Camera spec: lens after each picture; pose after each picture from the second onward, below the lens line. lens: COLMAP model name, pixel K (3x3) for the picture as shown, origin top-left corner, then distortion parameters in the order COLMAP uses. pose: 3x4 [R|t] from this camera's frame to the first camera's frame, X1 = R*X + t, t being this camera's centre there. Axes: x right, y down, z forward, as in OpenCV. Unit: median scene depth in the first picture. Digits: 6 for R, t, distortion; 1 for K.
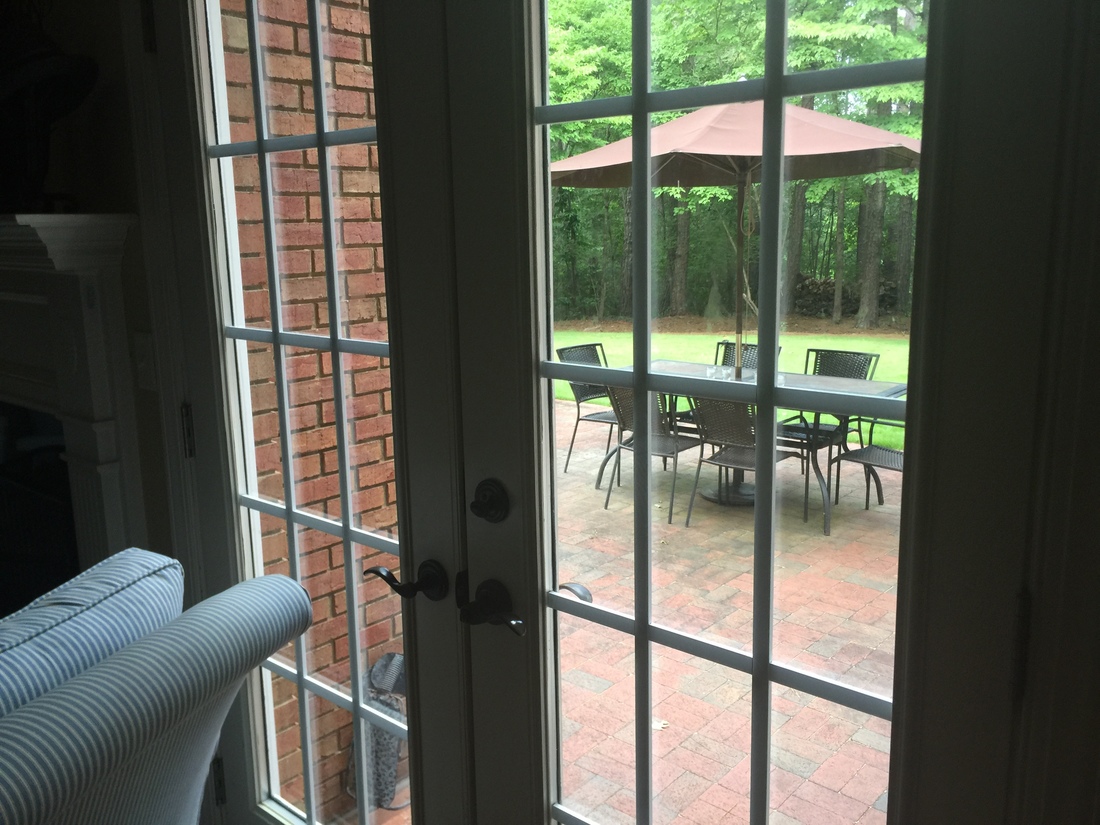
lens RADIAL K [[945.0, 0, 551.0], [0, 945.0, 413.0], [0, 0, 1]] dist [0.056489, -0.058579]
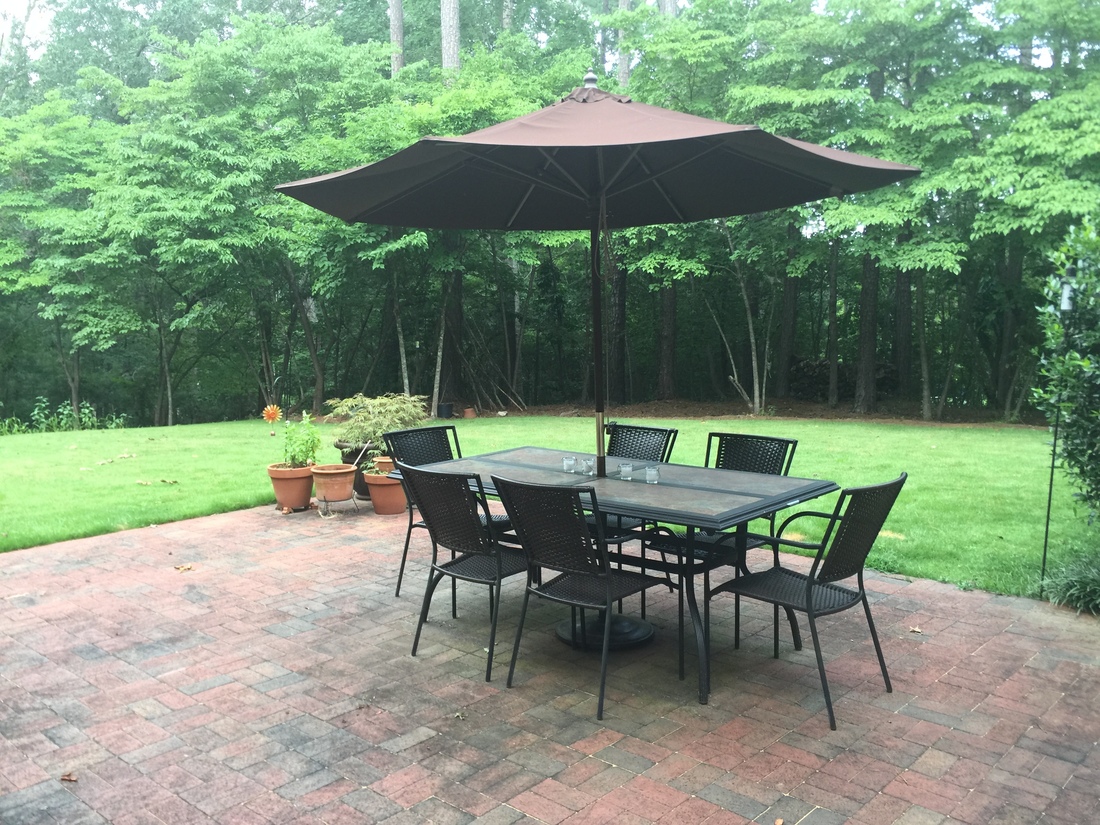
lens RADIAL K [[945.0, 0, 550.2], [0, 945.0, 410.1], [0, 0, 1]] dist [0.056489, -0.058579]
pose [[0.999755, -0.001723, -0.022086, 0.160889], [-0.000368, 0.995545, -0.094292, -0.014537], [0.022150, 0.094277, 0.995300, 0.242251]]
